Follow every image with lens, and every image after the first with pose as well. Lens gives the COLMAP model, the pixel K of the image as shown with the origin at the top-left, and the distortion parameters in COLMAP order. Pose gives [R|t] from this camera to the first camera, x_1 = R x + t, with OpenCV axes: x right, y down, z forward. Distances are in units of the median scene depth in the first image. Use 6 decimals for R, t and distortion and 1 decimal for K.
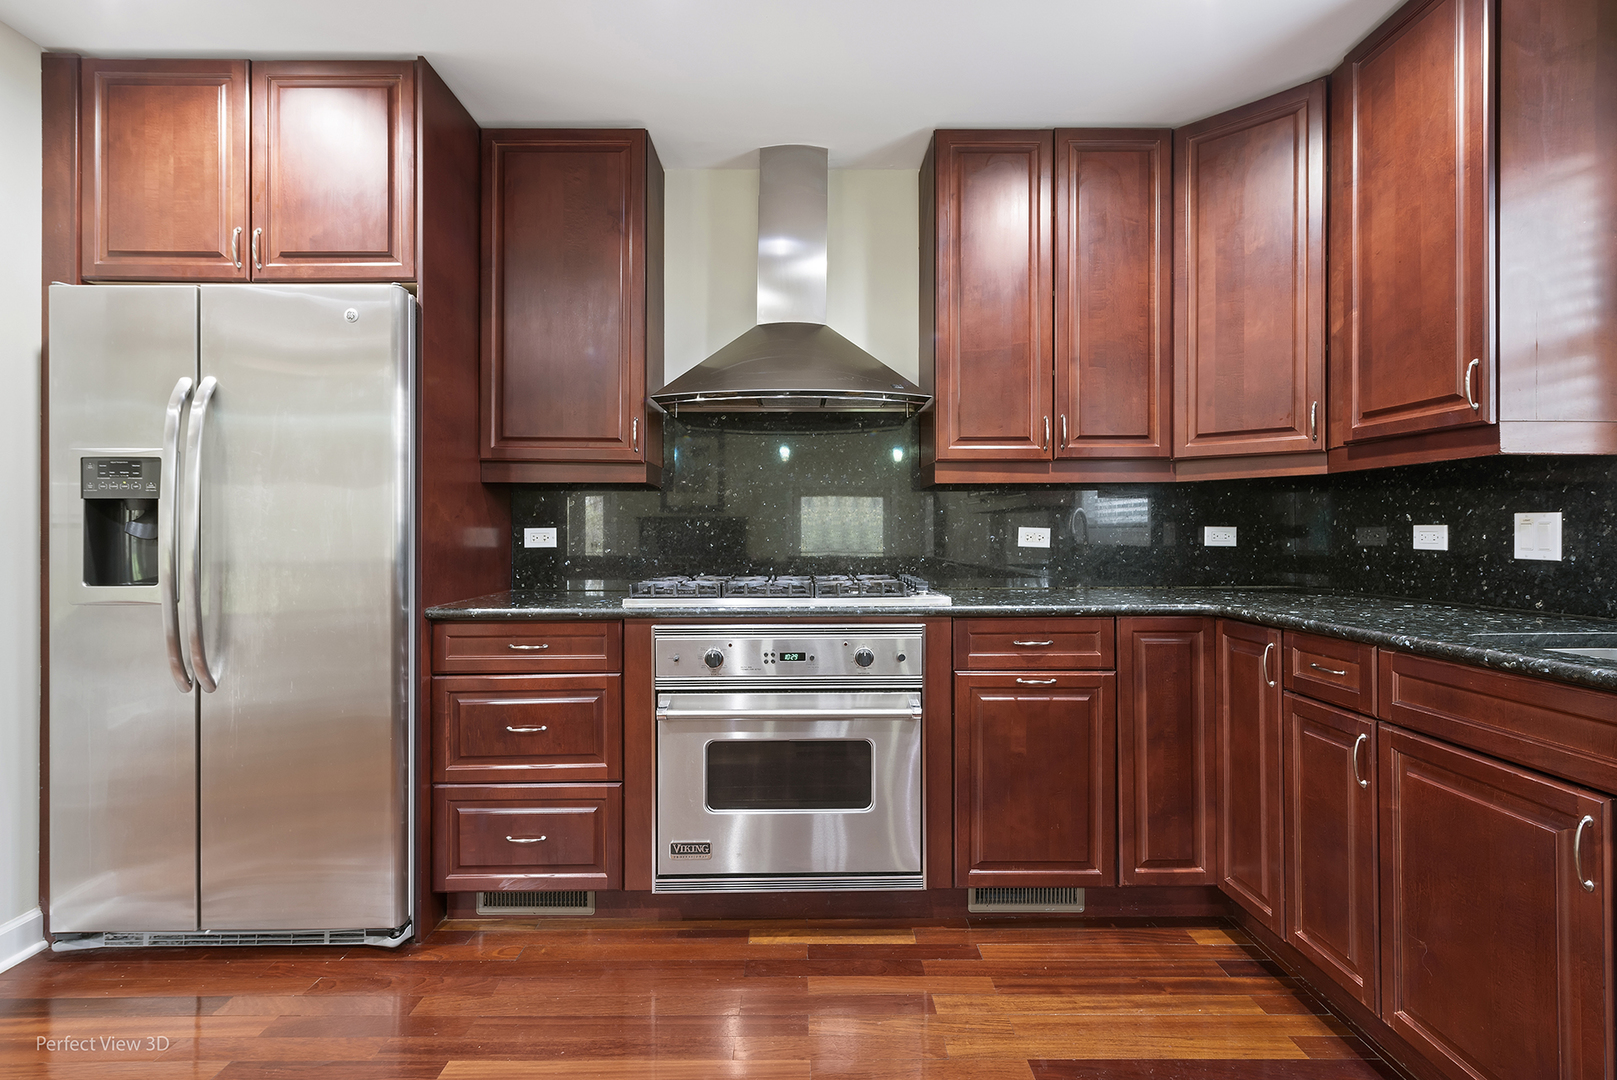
lens RADIAL K [[769.0, 0, 797.2], [0, 769.0, 527.2], [0, 0, 1]] dist [0.001160, -0.001362]
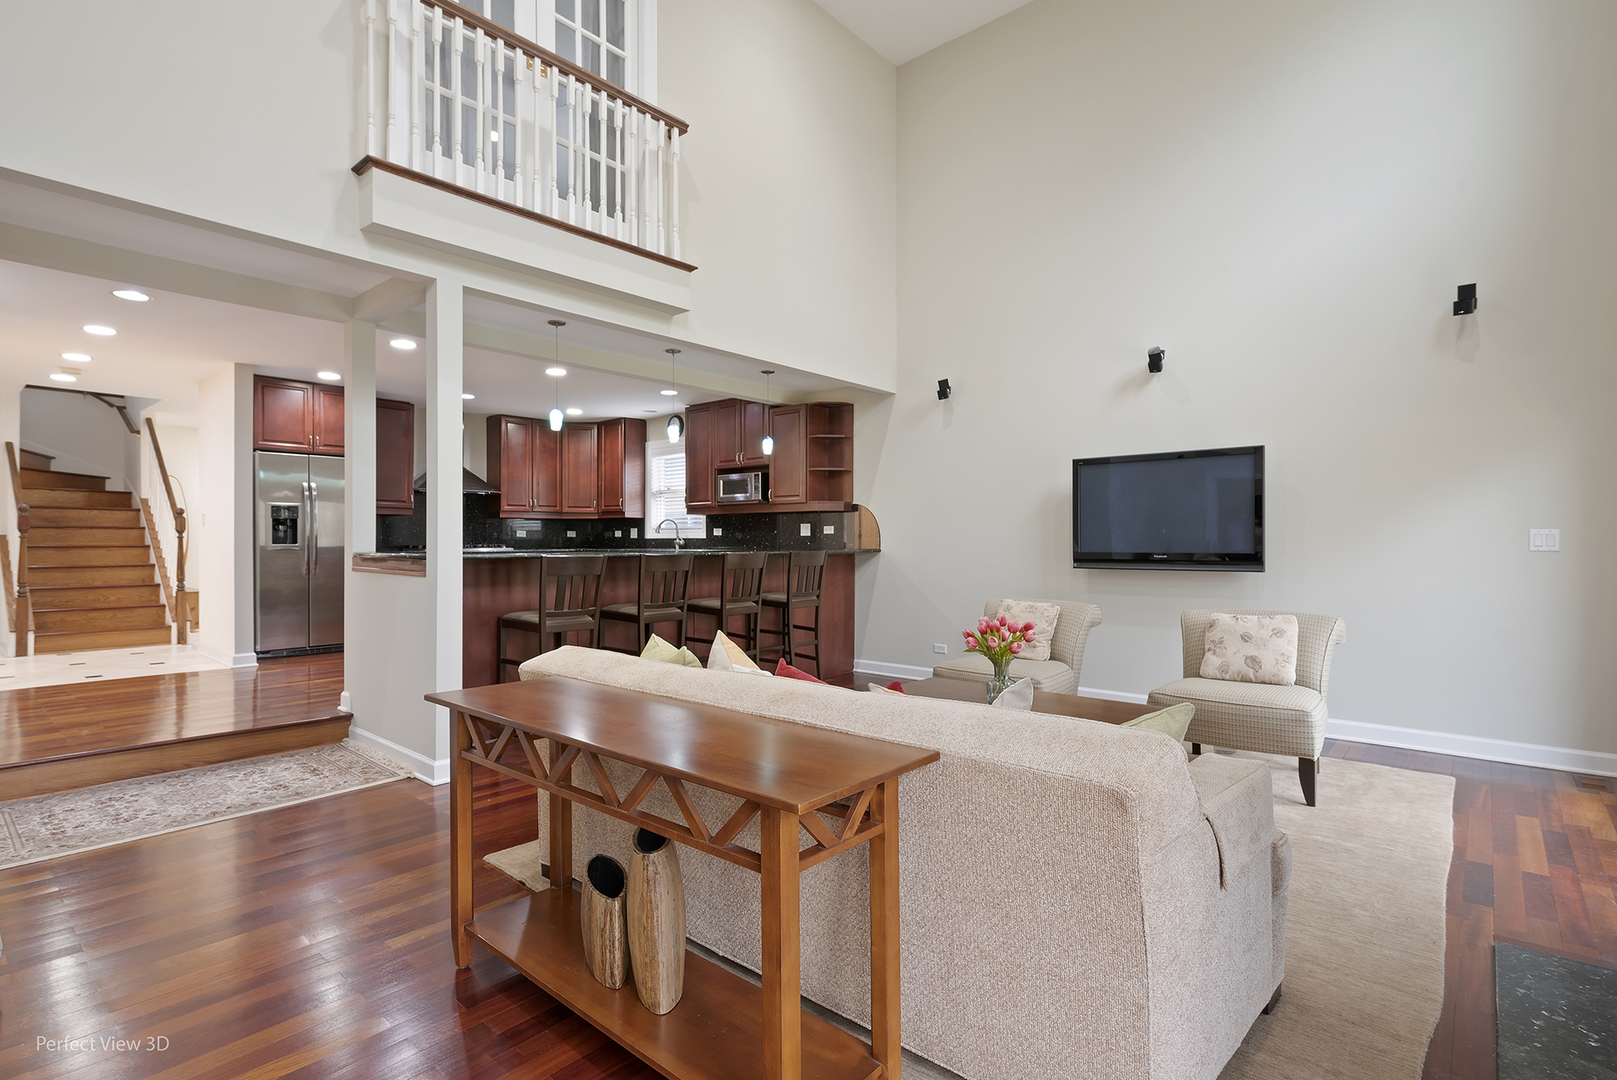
lens RADIAL K [[781.5, 0, 810.2], [0, 781.5, 543.3], [0, 0, 1]] dist [0.006968, 0.000372]
pose [[0.644141, -0.001271, 0.764906, -1.909864], [-0.004665, 0.999974, 0.005589, 0.038602], [-0.764892, -0.007168, 0.644118, -2.755716]]
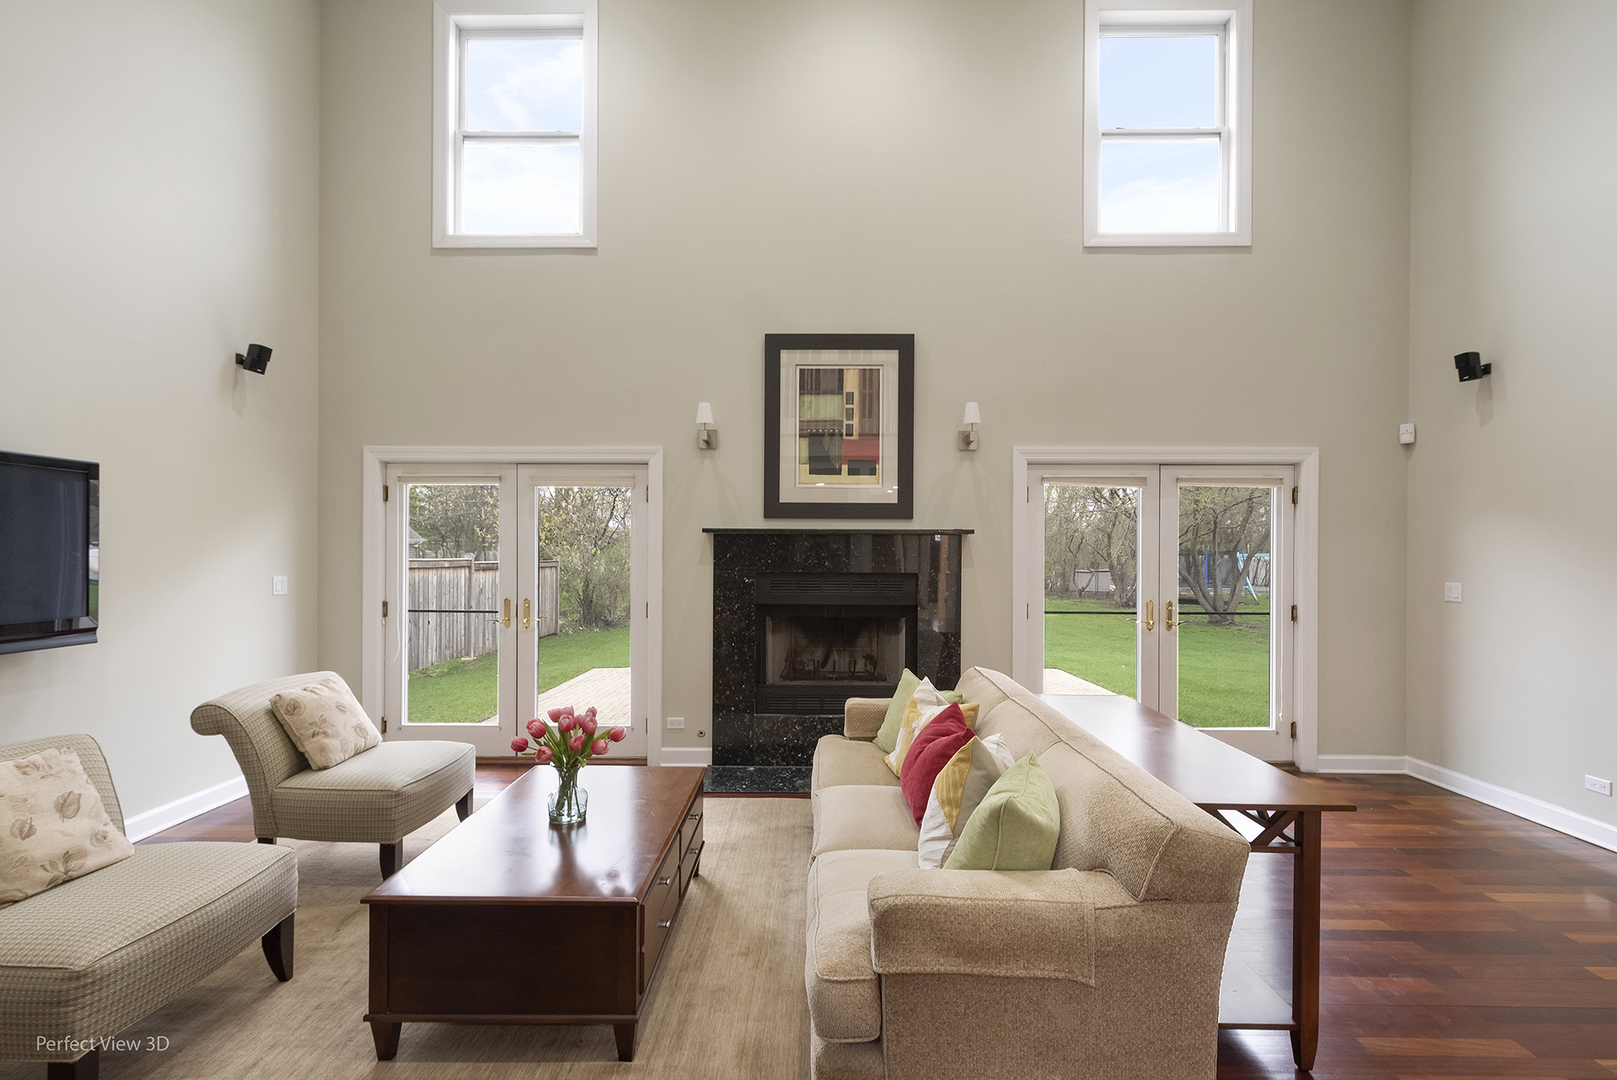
lens RADIAL K [[711.7, 0, 808.7], [0, 711.7, 551.4], [0, 0, 1]] dist [0.004294, 0.000333]
pose [[-0.999982, -0.005438, -0.002443, -0.725024], [-0.005403, 0.999885, -0.014199, -0.048435], [0.002520, -0.014185, -0.999896, -0.741987]]
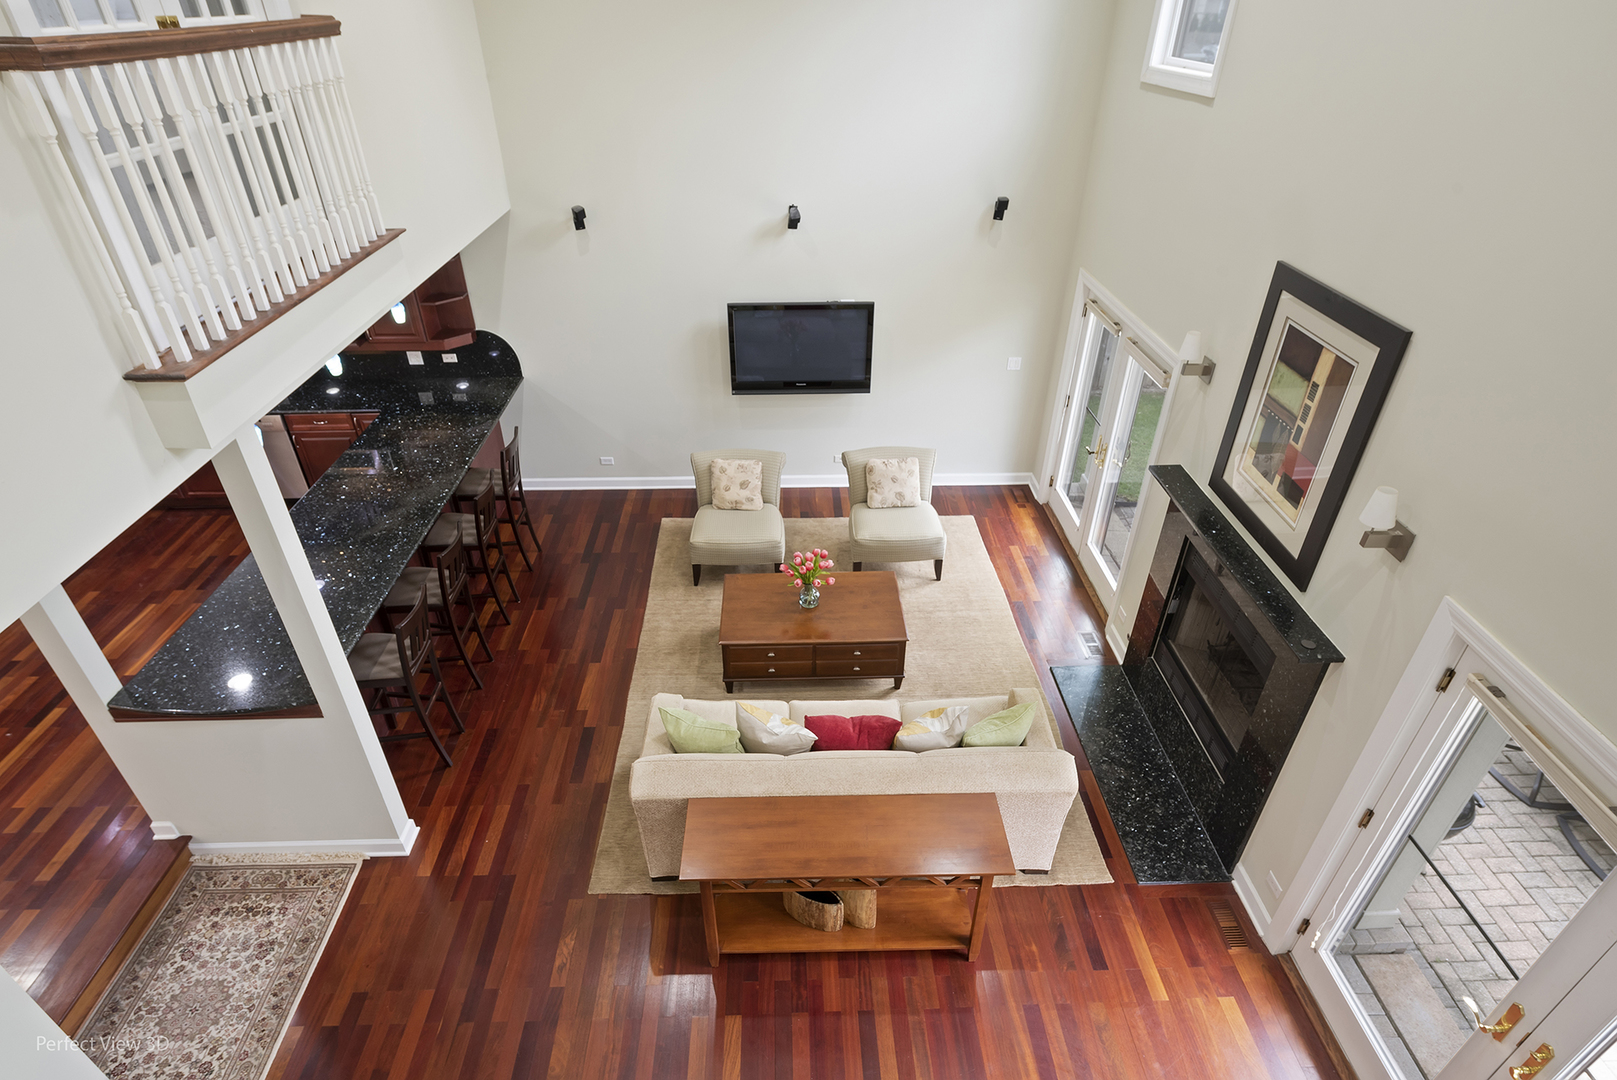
lens RADIAL K [[834.8, 0, 816.2], [0, 834.8, 536.7], [0, 0, 1]] dist [0.006925, 0.000208]
pose [[-0.050009, -0.543553, 0.837884, -2.494481], [-0.017754, 0.839285, 0.543402, -1.276268], [-0.998591, 0.012299, -0.051622, -1.856452]]
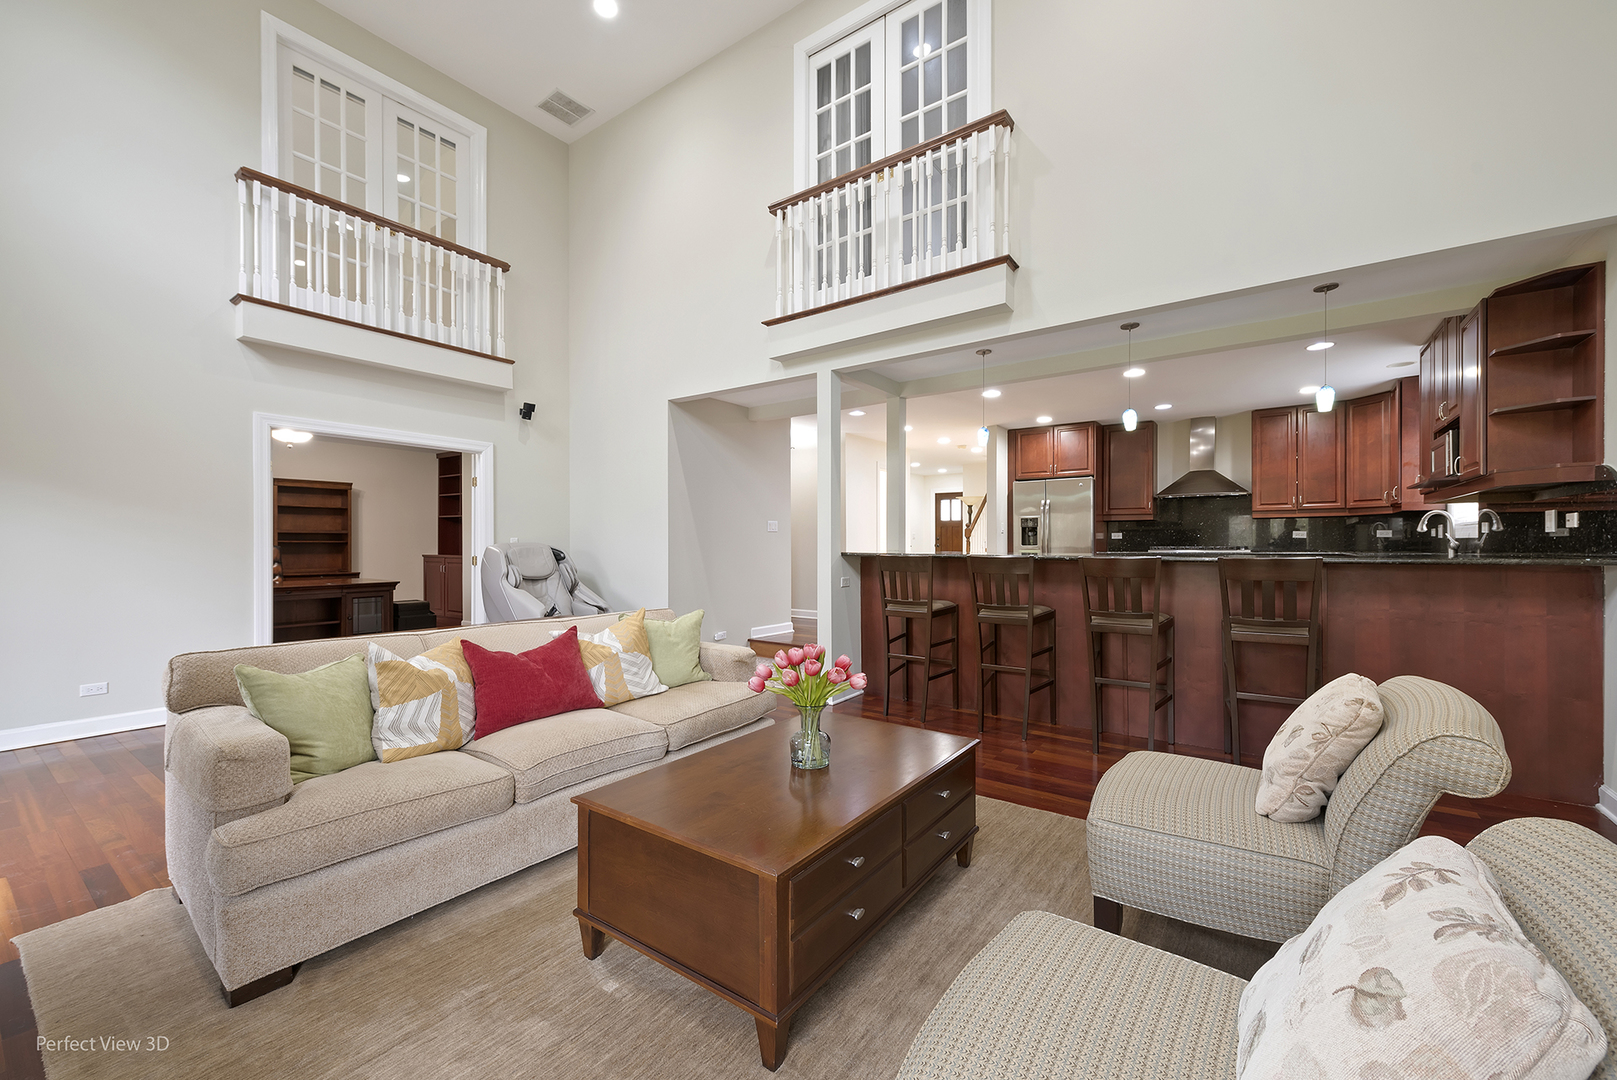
lens RADIAL K [[633.2, 0, 810.1], [0, 633.2, 547.2], [0, 0, 1]] dist [0.003206, 0.000097]
pose [[0.815180, 0.004147, -0.579193, 0.252836], [0.003196, 0.999927, 0.011658, 0.035200], [0.579199, -0.011354, 0.815107, -2.782063]]
